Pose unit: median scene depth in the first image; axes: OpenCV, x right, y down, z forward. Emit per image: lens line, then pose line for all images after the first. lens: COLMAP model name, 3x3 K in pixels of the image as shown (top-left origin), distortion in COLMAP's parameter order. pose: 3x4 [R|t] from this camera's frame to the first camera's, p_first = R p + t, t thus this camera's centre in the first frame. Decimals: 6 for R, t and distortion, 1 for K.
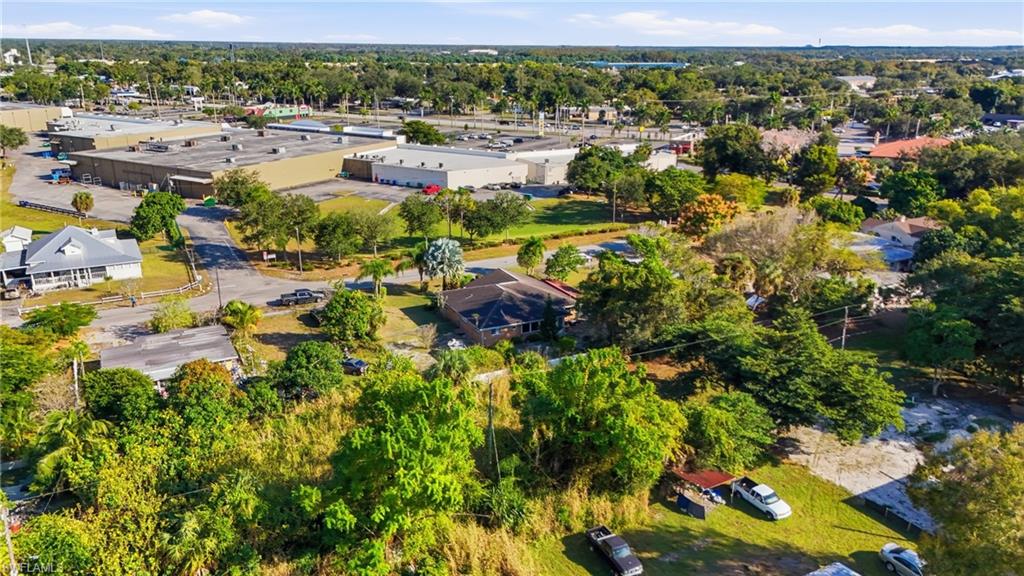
lens RADIAL K [[707.7, 0, 512.0], [0, 707.7, 288.0], [0, 0, 1]] dist [0.000136, -0.004274]
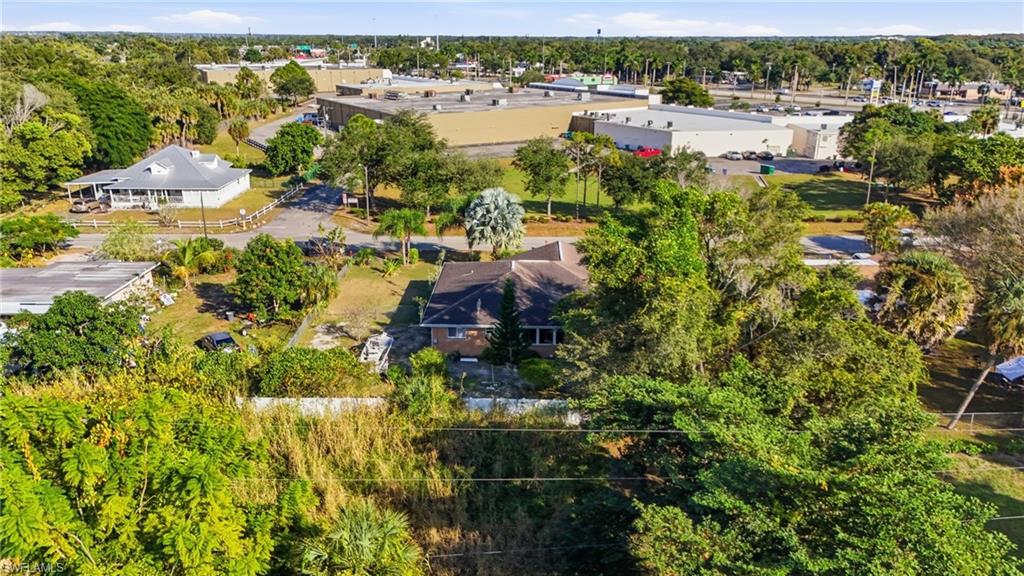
lens RADIAL K [[707.7, 0, 512.0], [0, 707.7, 288.0], [0, 0, 1]] dist [0.000136, -0.004274]
pose [[0.873800, 0.146326, -0.463747, 0.136622], [-0.141848, 0.988877, 0.044747, -0.004556], [0.465136, 0.026681, 0.884837, 0.227796]]
